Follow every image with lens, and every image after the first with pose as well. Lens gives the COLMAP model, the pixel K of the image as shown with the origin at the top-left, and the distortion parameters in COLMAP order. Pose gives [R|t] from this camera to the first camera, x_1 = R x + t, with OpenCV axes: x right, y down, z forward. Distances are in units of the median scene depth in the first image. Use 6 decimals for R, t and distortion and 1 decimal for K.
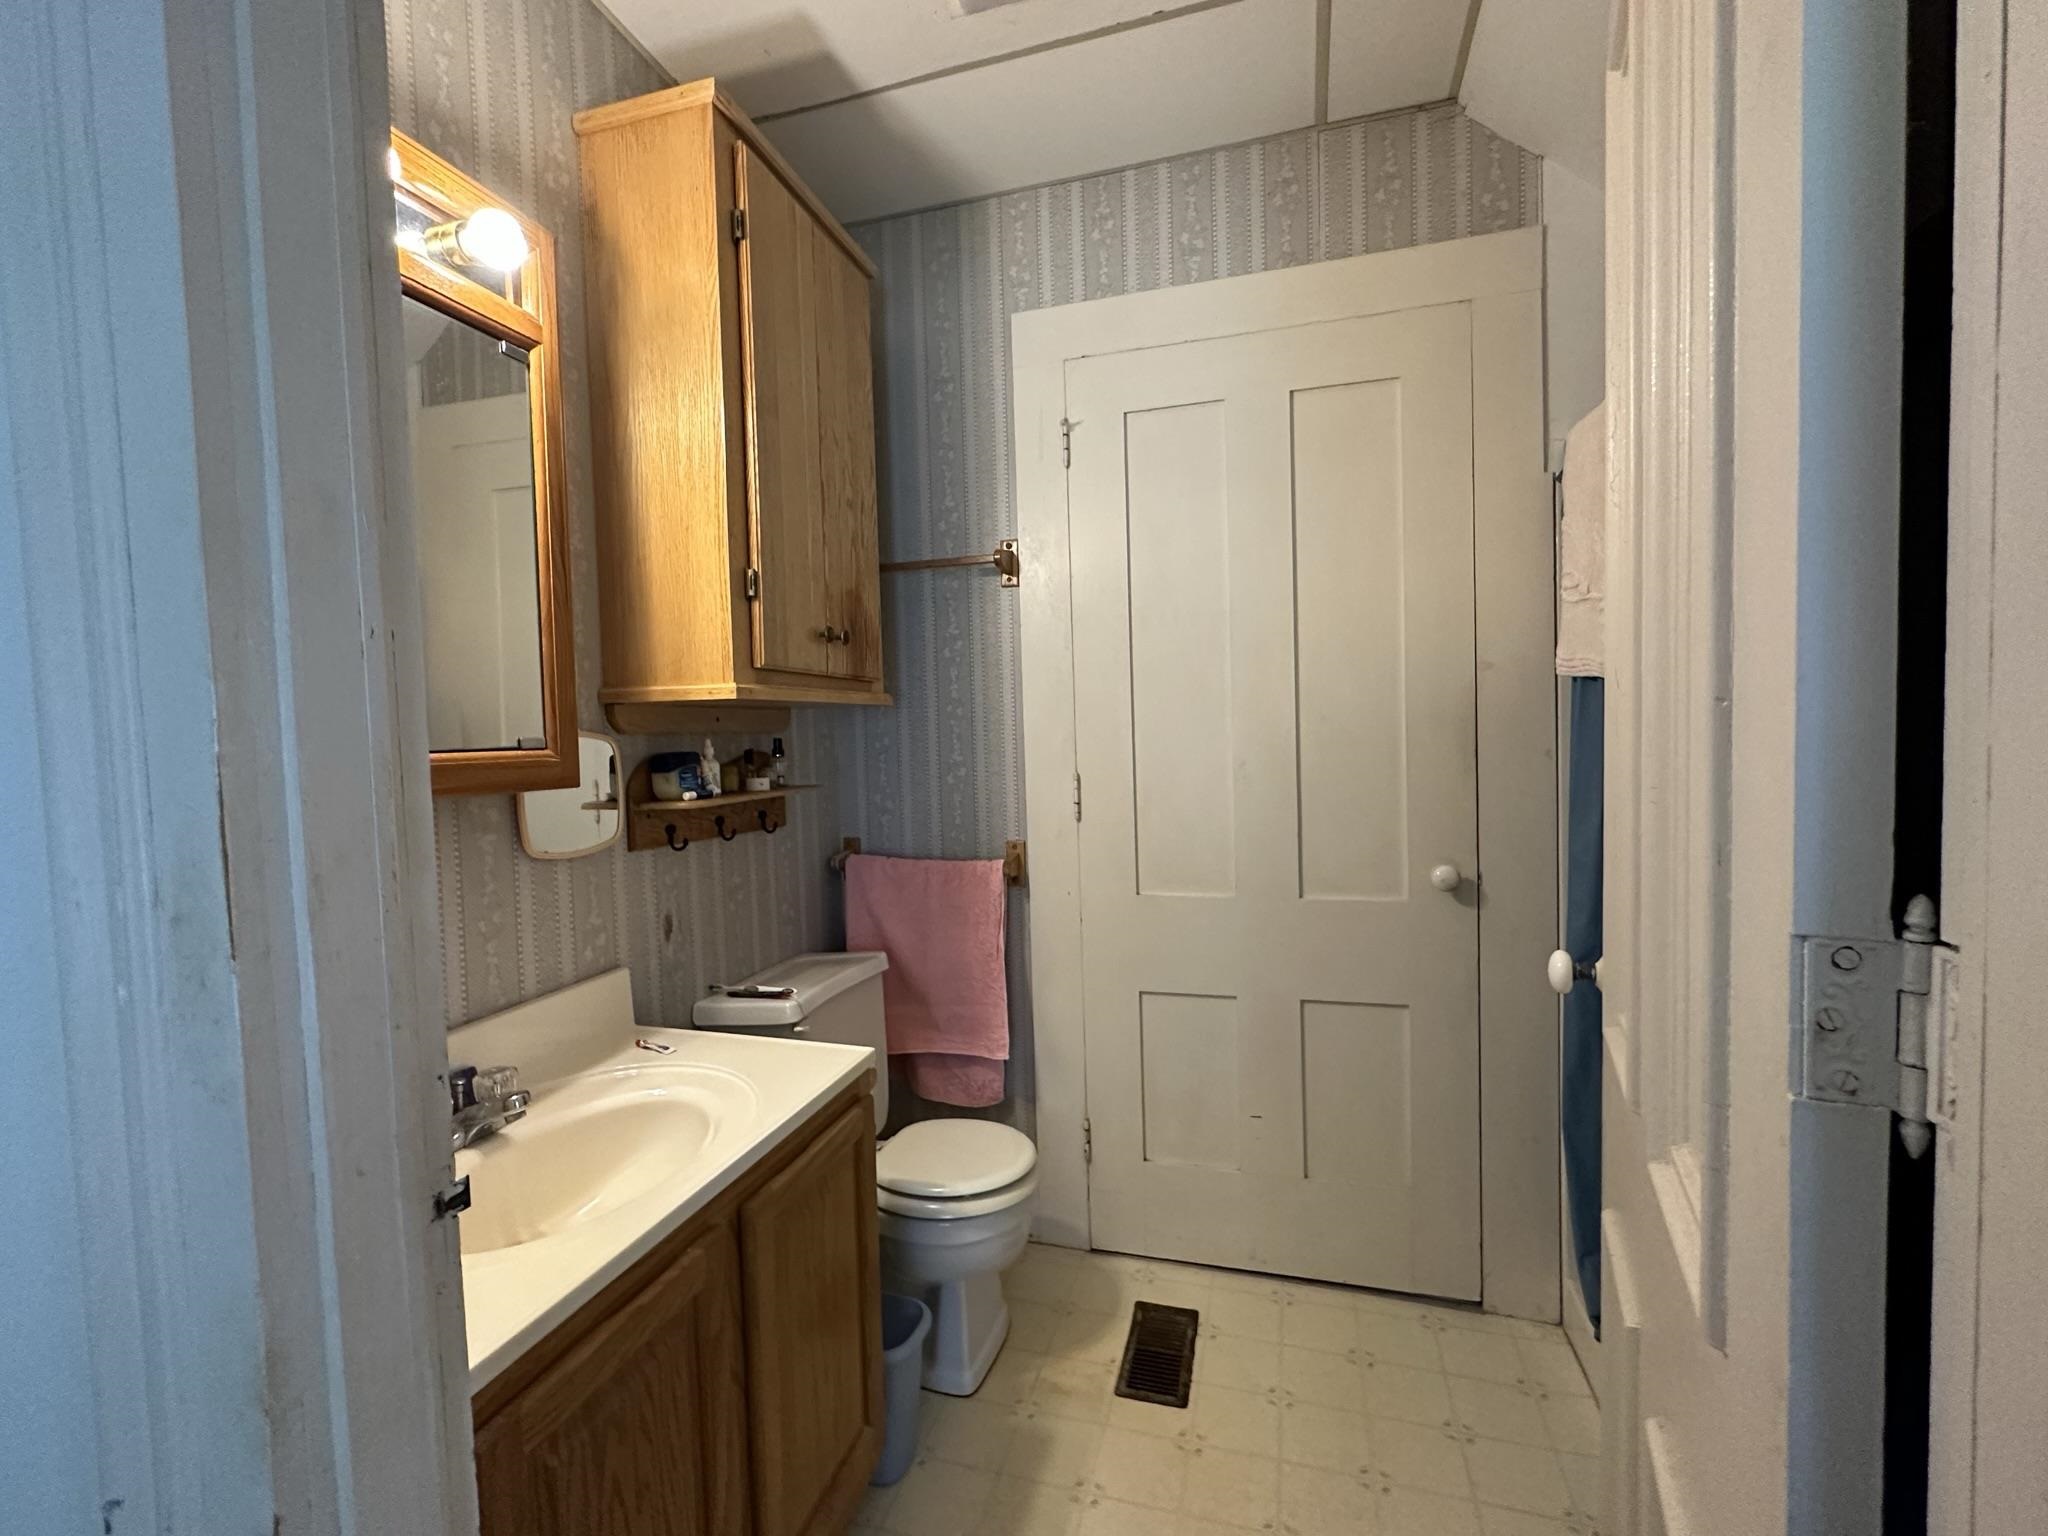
lens RADIAL K [[887.4, 0, 1020.2], [0, 887.4, 773.1], [0, 0, 1]] dist [-0.001395, -0.000037]
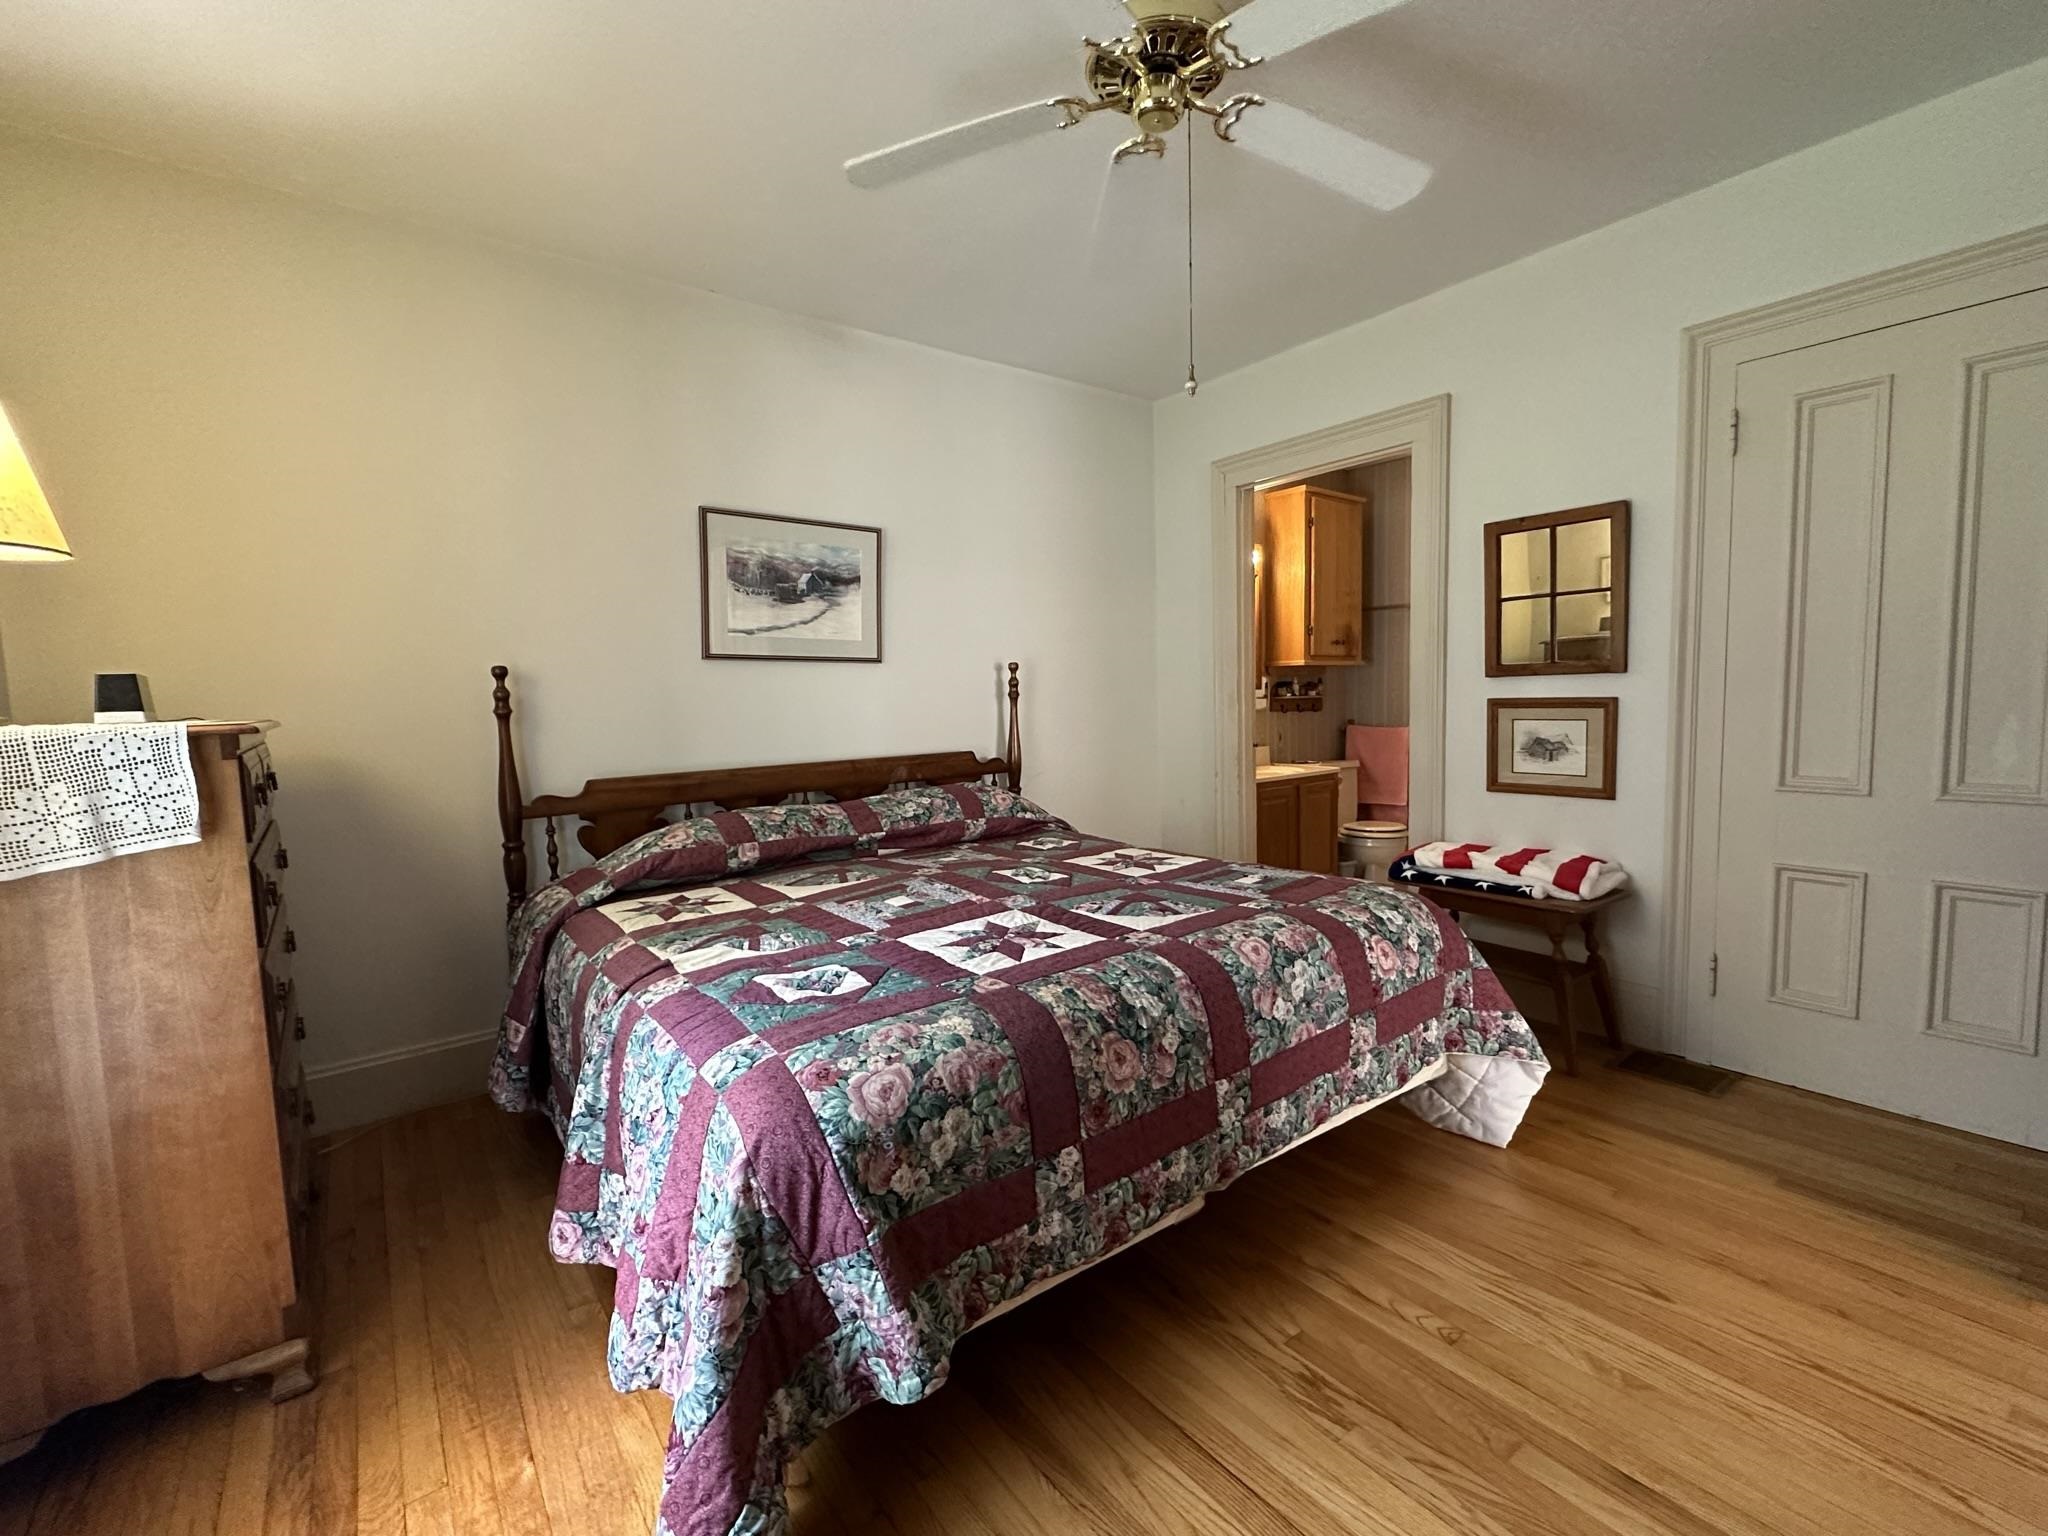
lens RADIAL K [[887.4, 0, 1019.3], [0, 887.4, 768.1], [0, 0, 1]] dist [-0.001395, -0.000037]
pose [[0.804504, 0.054908, -0.591404, 0.675240], [-0.026083, 0.998023, 0.057178, 0.117009], [0.593374, -0.030575, 0.804346, -1.939951]]
